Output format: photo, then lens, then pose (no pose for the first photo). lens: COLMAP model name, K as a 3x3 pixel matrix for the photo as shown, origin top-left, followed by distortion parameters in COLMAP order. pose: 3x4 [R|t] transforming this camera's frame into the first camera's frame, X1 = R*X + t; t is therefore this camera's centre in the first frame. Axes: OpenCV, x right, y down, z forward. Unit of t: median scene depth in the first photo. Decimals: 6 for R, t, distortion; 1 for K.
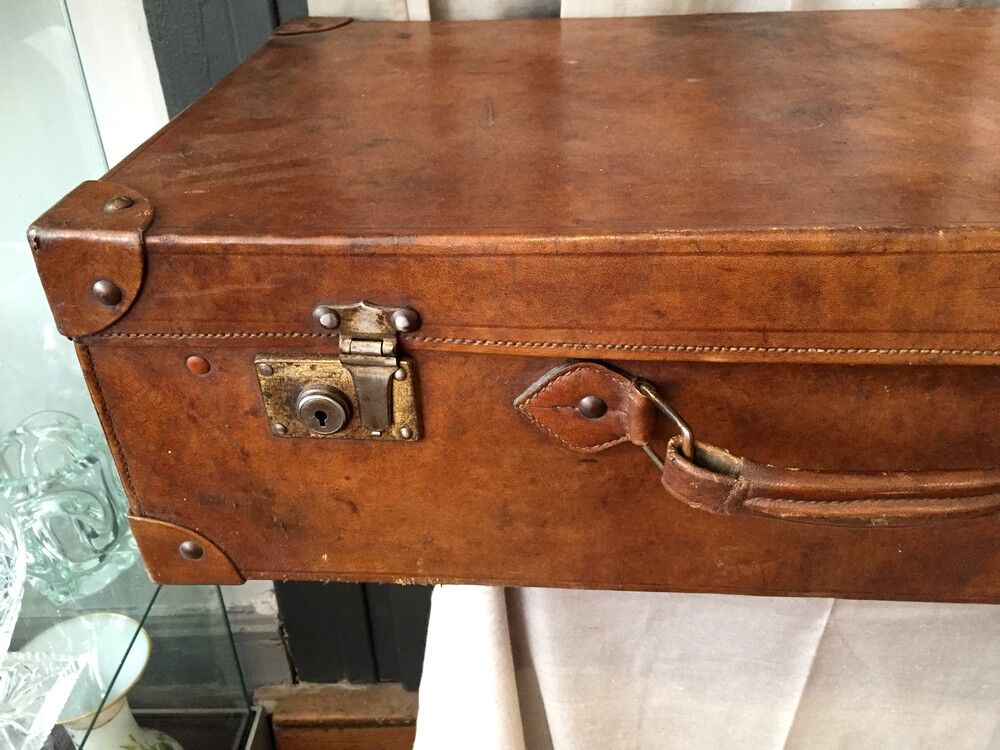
lens RADIAL K [[882.8, 0, 500.0], [0, 882.8, 375.0], [0, 0, 1]] dist [0.079190, -0.091617]
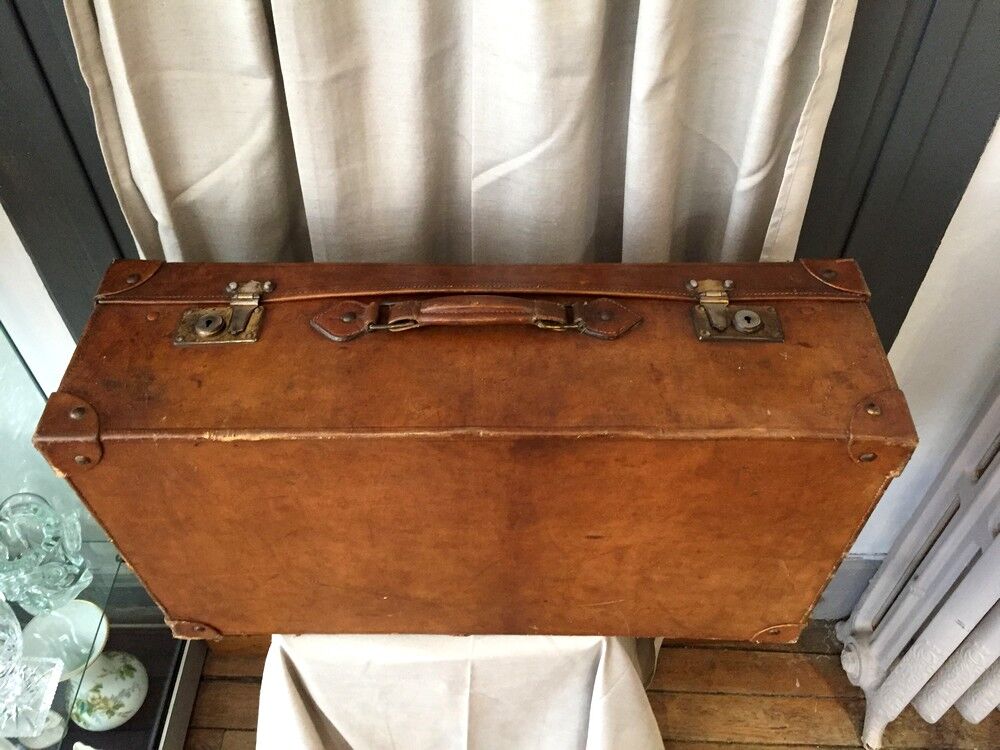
lens RADIAL K [[870.3, 0, 502.8], [0, 870.3, 347.7], [0, 0, 1]] dist [0.084125, -0.002222]
pose [[0.996392, 0.083349, 0.016006, 0.424409], [-0.006673, 0.264941, -0.964241, 1.960038], [-0.084609, 0.960656, 0.264541, 0.498899]]
